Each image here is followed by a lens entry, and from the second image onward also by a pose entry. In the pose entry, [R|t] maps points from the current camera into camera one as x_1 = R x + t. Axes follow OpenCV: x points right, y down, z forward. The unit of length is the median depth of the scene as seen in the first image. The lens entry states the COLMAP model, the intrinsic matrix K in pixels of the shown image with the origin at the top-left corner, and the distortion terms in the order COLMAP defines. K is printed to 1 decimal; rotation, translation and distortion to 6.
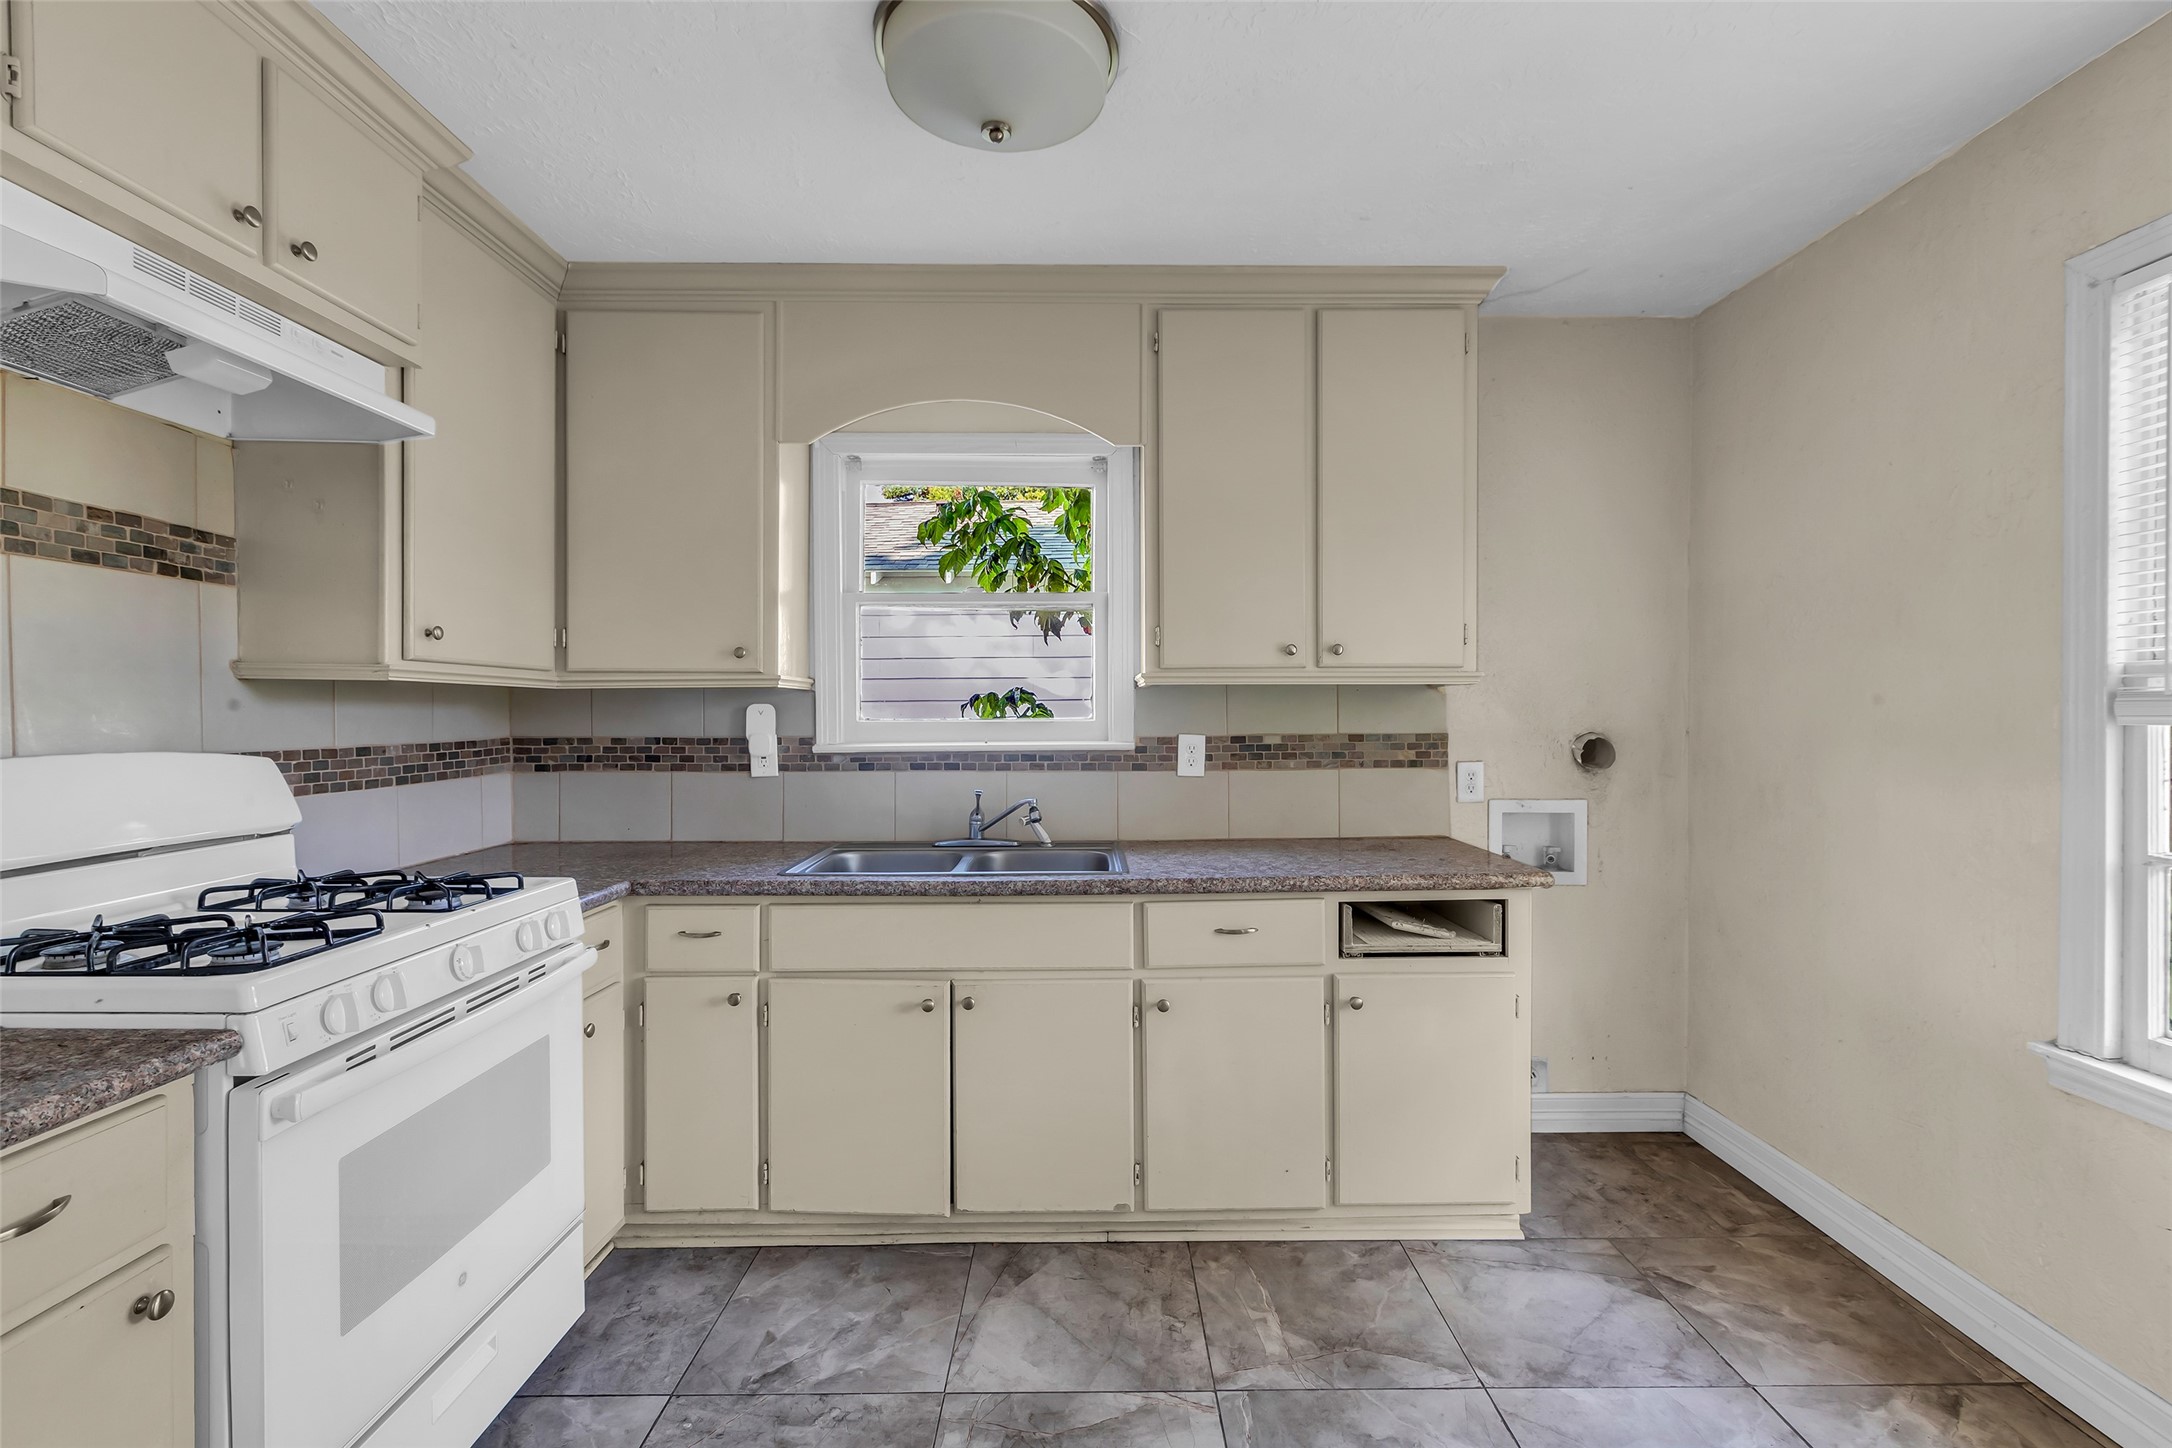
lens RADIAL K [[961.2, 0, 1093.4], [0, 961.2, 725.0], [0, 0, 1]] dist [0.002179, 0.000153]
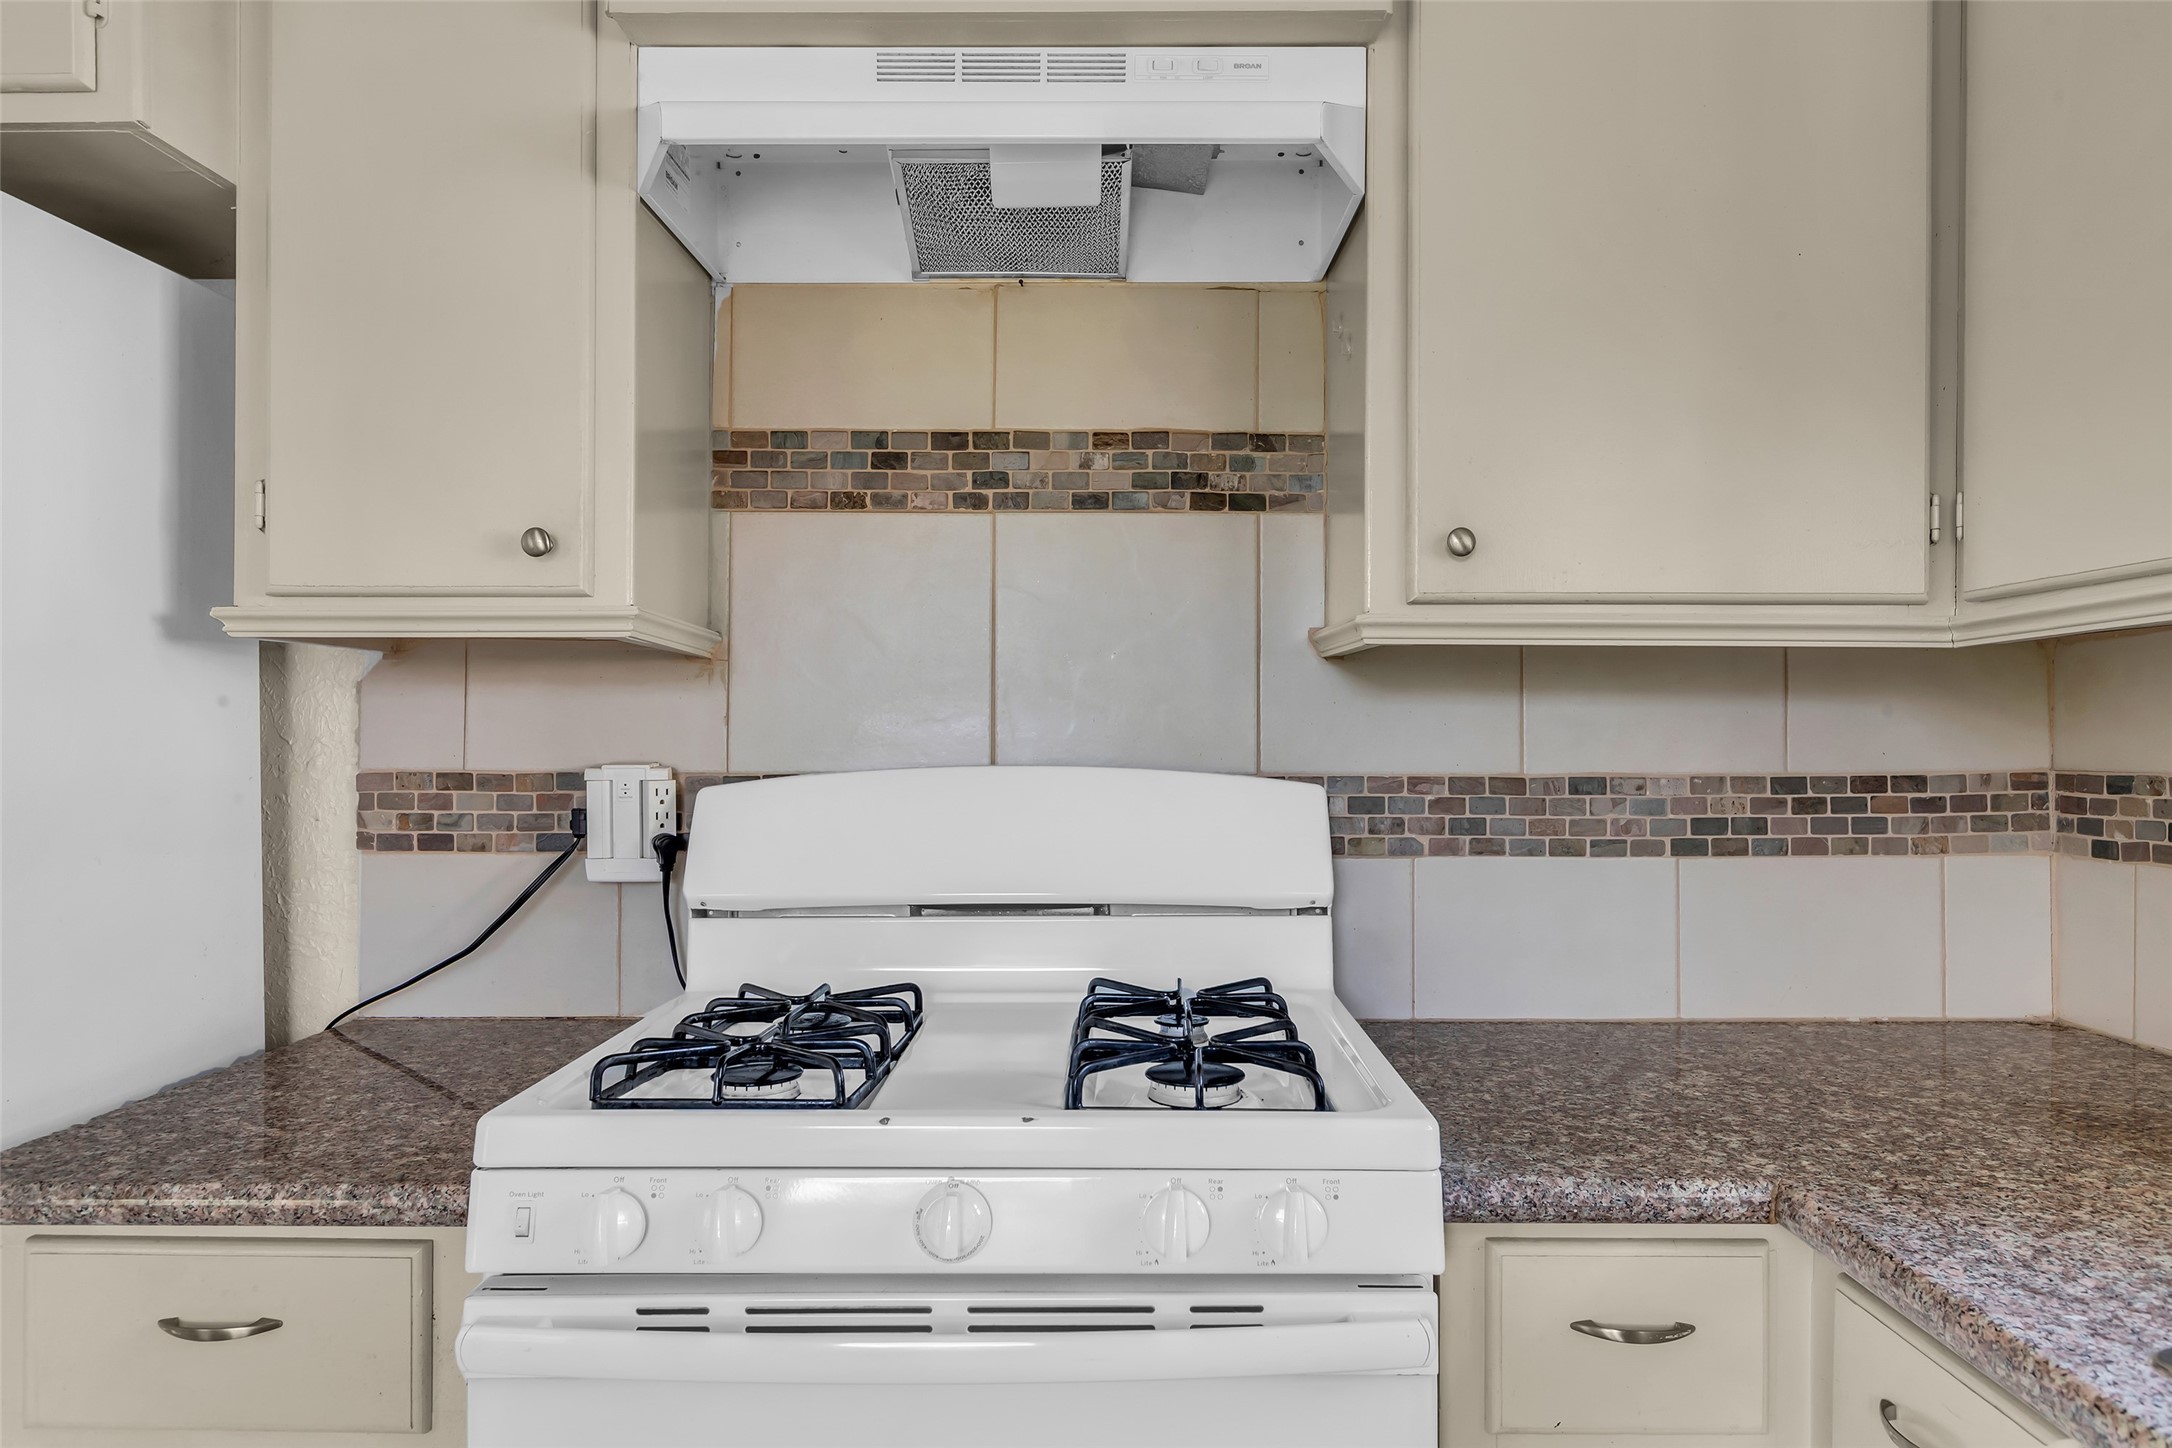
lens RADIAL K [[1414.3, 0, 1088.3], [0, 1414.3, 733.4], [0, 0, 1]] dist [-0.001349, -0.001708]
pose [[-0.012773, -0.003137, -0.999914, 0.024602], [-0.014439, 0.999891, -0.002953, 0.004352], [0.999814, 0.014400, -0.012817, 0.624720]]
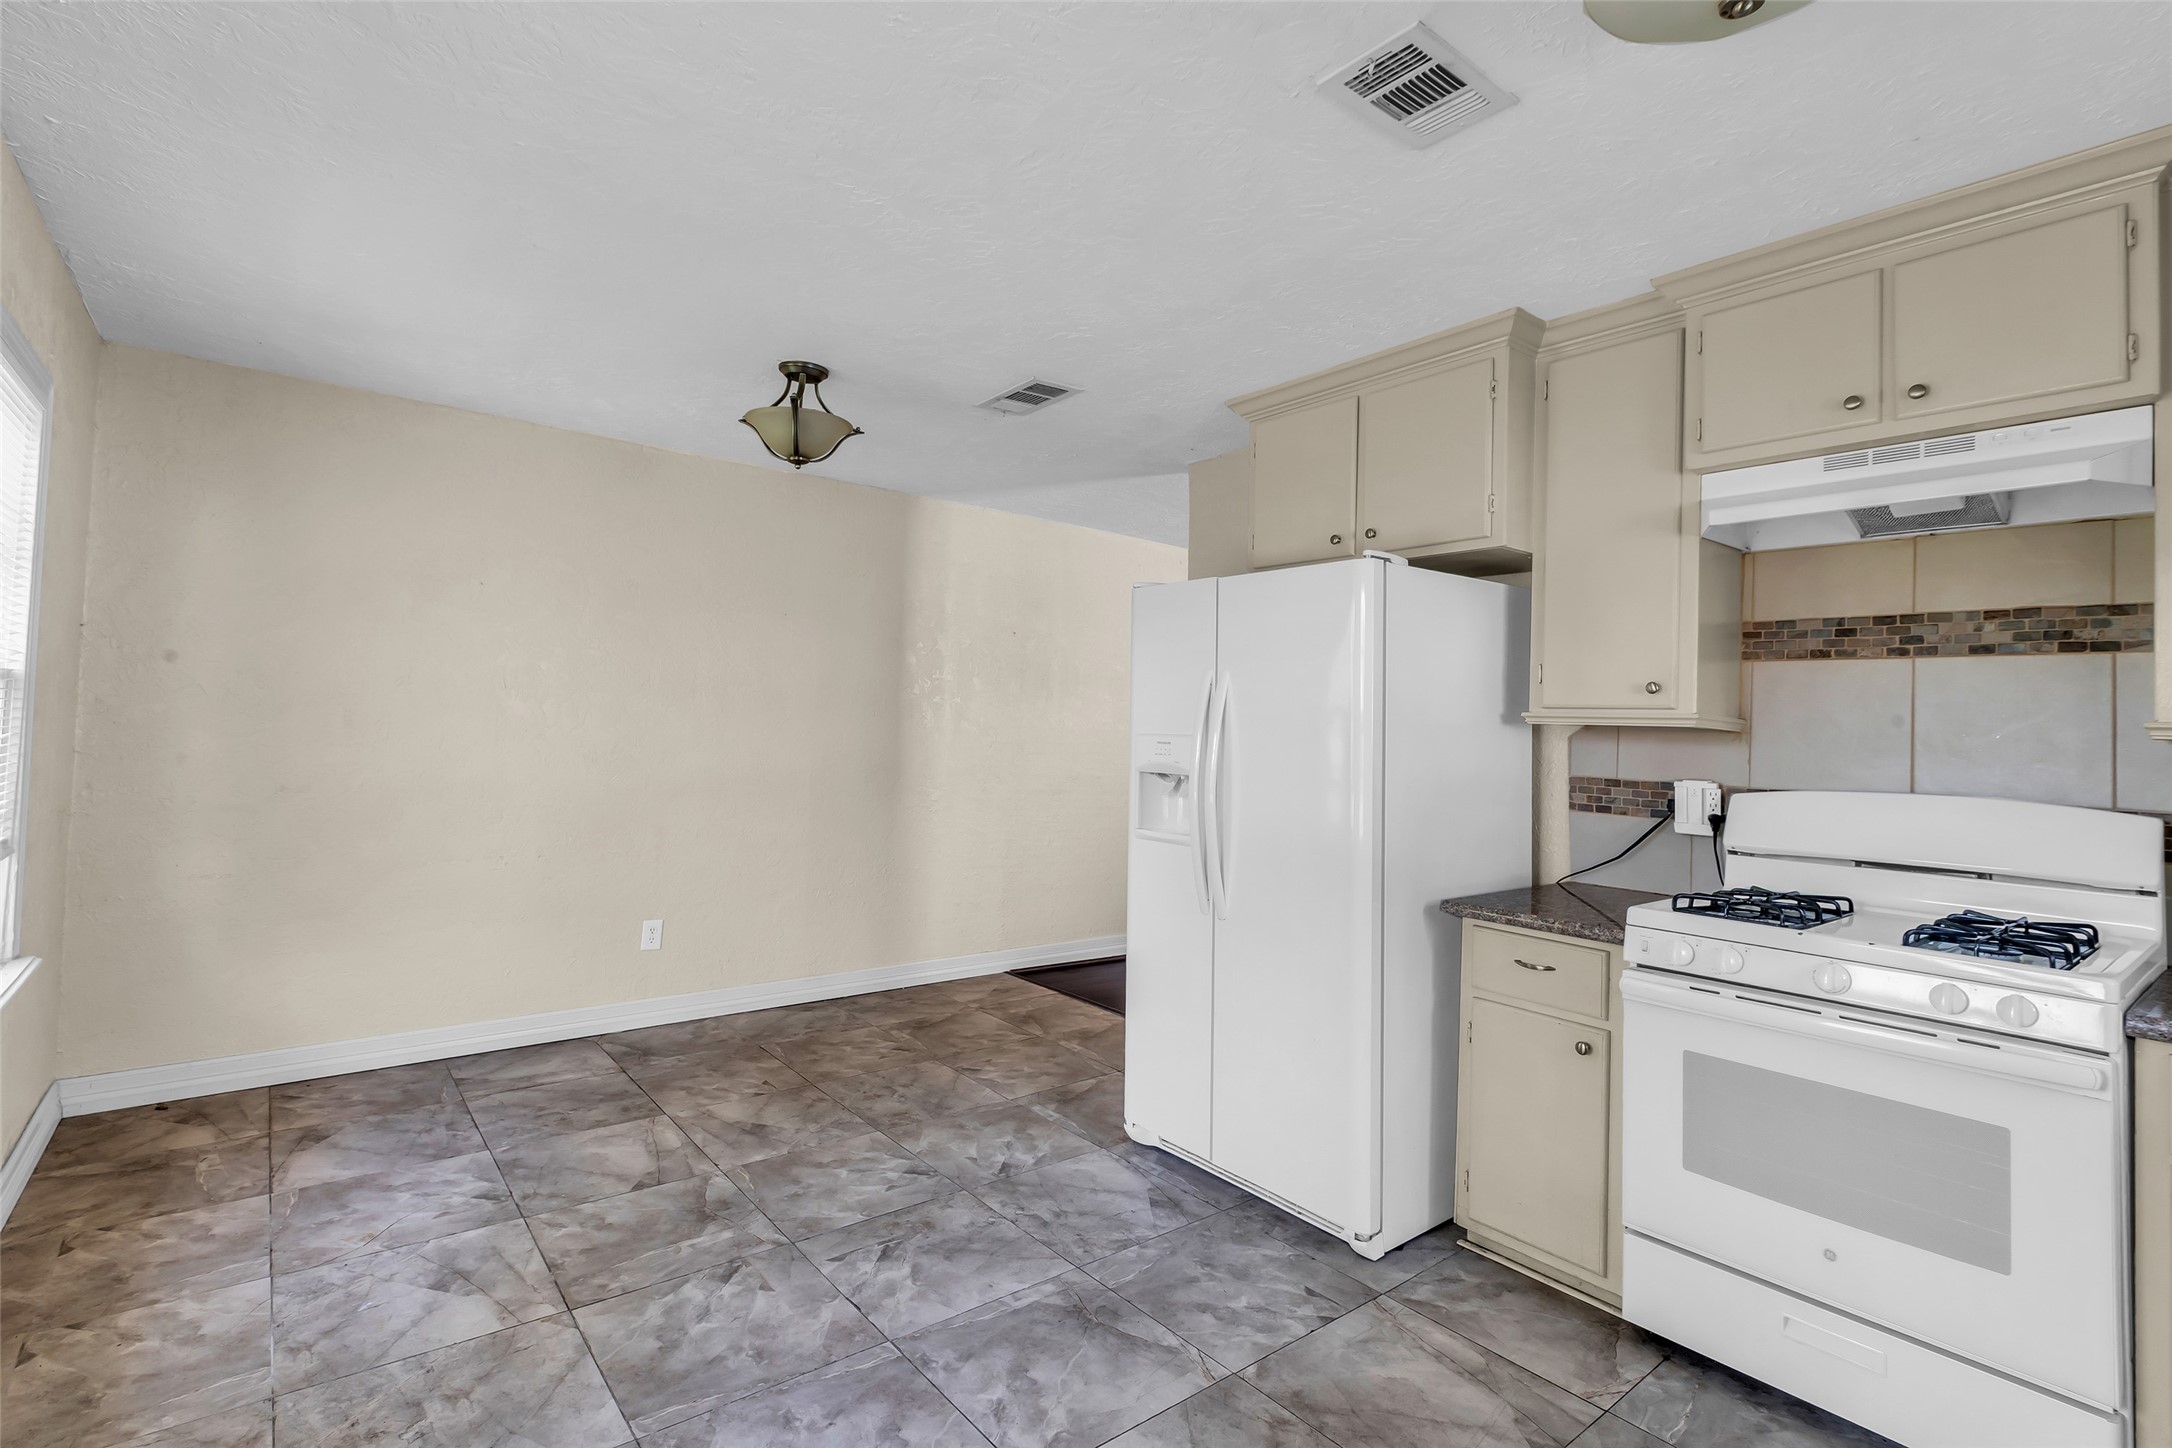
lens RADIAL K [[1015.8, 0, 1086.0], [0, 1015.8, 689.7], [0, 0, 1]] dist [0.001932, -0.000717]
pose [[-0.776019, -0.047593, -0.628911, 0.488818], [-0.041439, 0.998842, -0.024457, -0.020561], [0.629346, 0.007082, -0.777093, 0.808253]]
